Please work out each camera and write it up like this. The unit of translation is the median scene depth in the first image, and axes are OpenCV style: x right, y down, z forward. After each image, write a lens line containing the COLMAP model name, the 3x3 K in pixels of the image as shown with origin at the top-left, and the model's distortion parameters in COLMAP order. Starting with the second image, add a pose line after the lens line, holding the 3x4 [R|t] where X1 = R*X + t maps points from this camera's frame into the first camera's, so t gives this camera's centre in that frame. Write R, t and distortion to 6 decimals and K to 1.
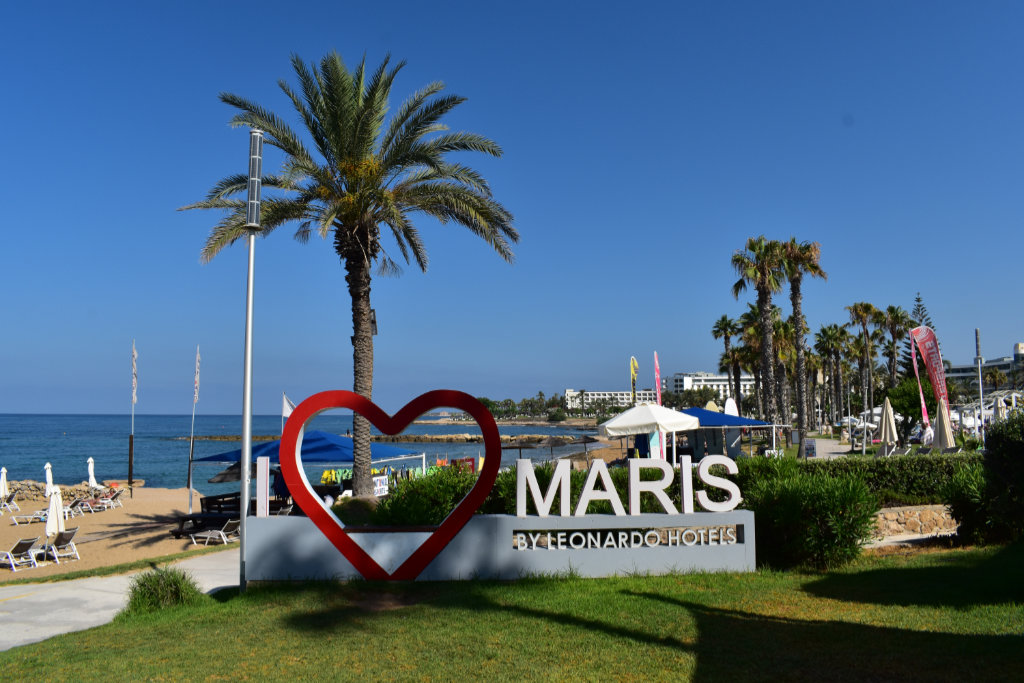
lens RADIAL K [[837.8, 0, 512.0], [0, 837.8, 341.5], [0, 0, 1]] dist [-0.079963, 0.007008]
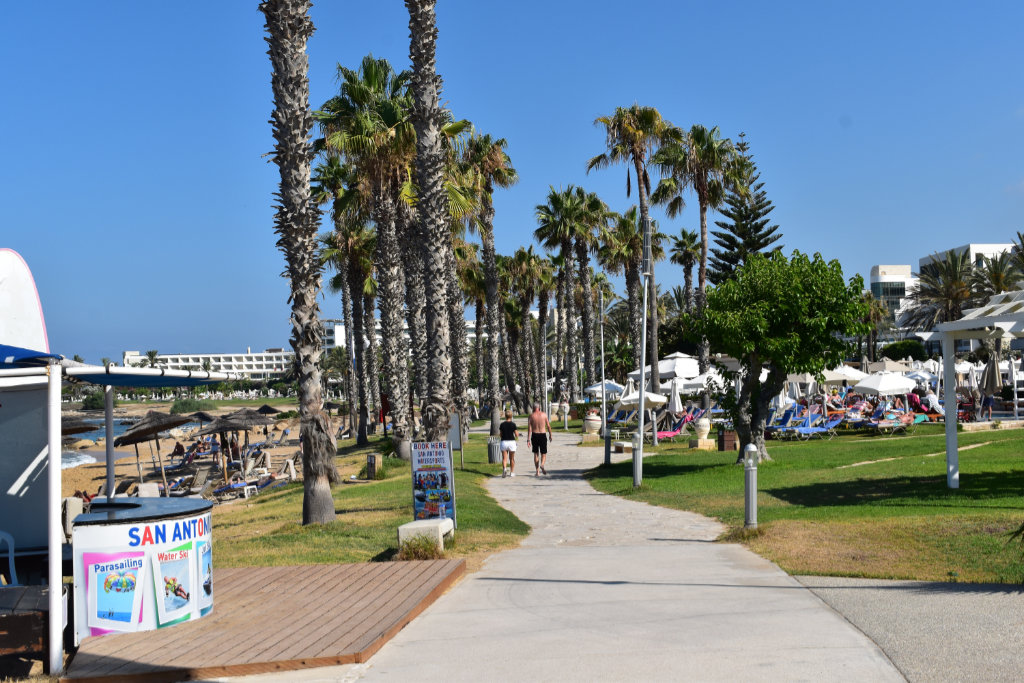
lens RADIAL K [[1354.2, 0, 512.0], [0, 1354.2, 341.5], [0, 0, 1]] dist [-0.013754, -0.011899]
pose [[0.951437, -0.010047, 0.307679, 0.141785], [-0.004322, 0.998933, 0.045986, 0.038338], [-0.307813, -0.045082, 0.950378, 0.336304]]
